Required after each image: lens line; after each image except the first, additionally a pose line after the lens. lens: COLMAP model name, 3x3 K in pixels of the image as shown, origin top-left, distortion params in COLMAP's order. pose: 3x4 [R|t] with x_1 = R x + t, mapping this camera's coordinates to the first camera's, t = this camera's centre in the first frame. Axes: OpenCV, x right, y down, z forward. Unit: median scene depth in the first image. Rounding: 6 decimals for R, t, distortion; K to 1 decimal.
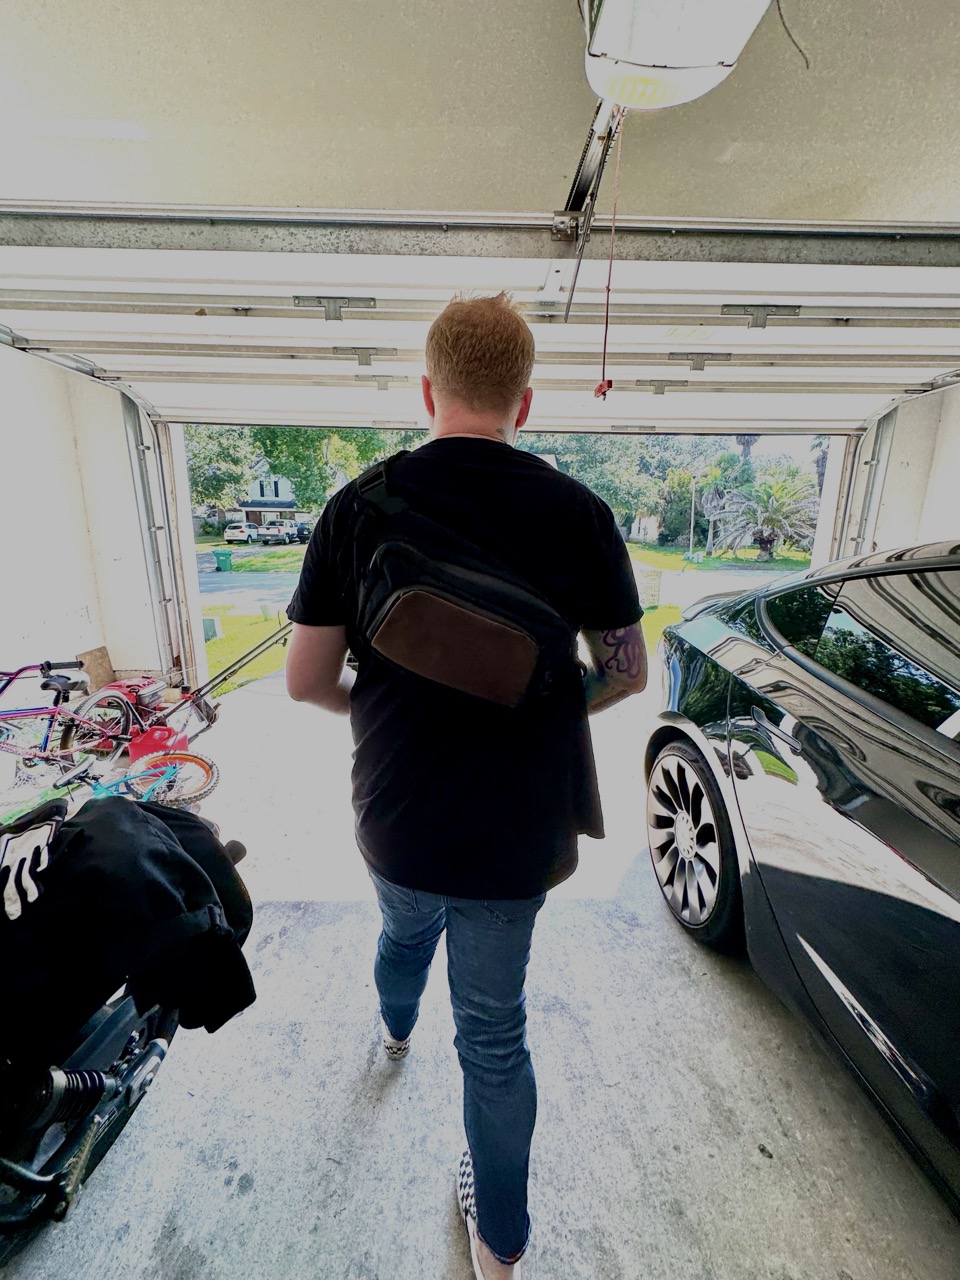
lens RADIAL K [[512.6, 0, 482.5], [0, 512.6, 641.8], [0, 0, 1]] dist [0.004489, -0.000333]
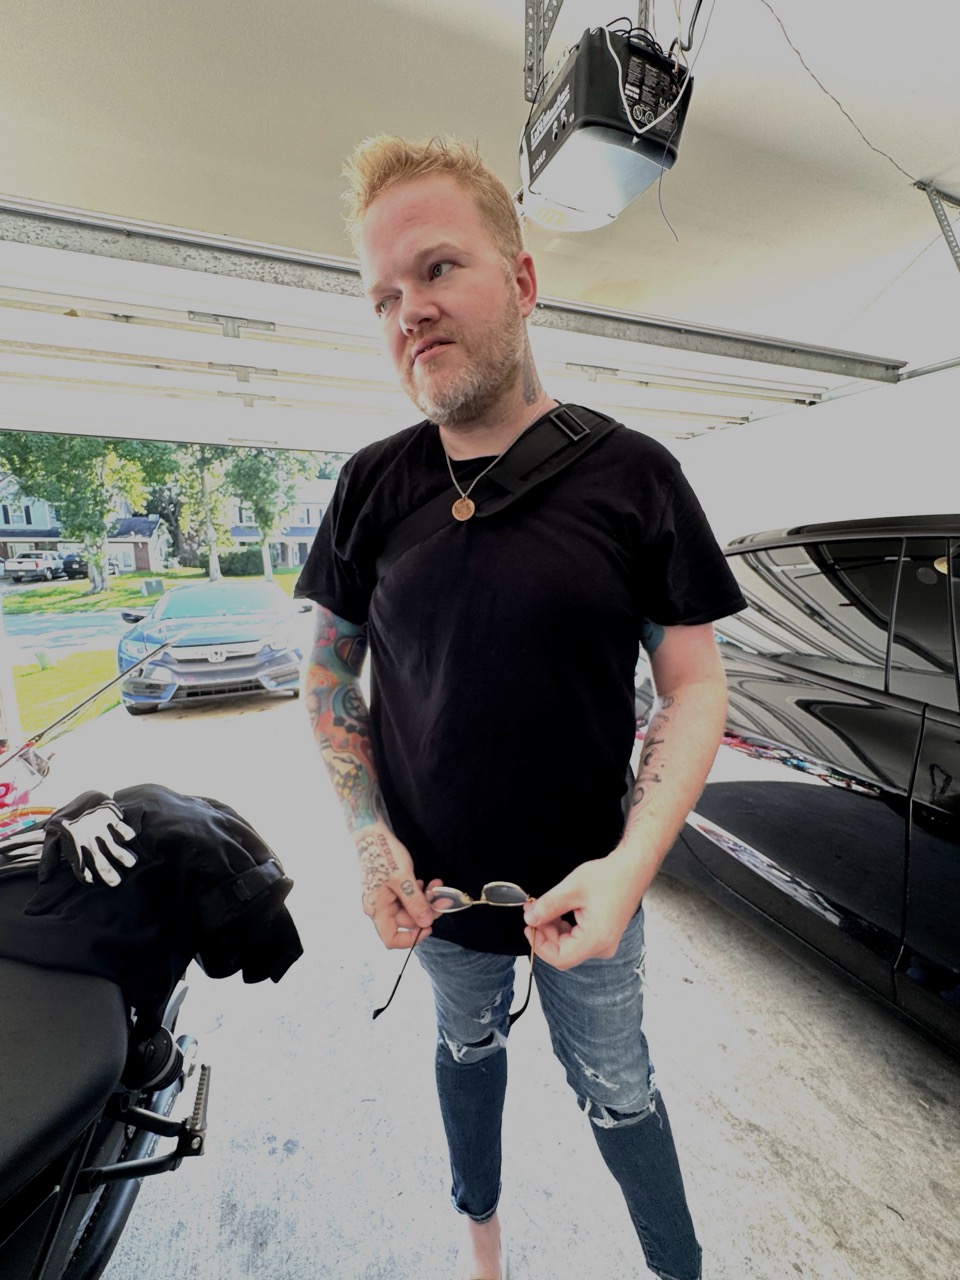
lens RADIAL K [[512.6, 0, 483.6], [0, 512.6, 641.6], [0, 0, 1]] dist [0.004489, -0.000333]
pose [[0.942140, -0.077295, 0.326186, -0.251023], [0.093170, 0.995093, -0.033306, 0.075237], [-0.322011, 0.061770, 0.944719, -0.122531]]
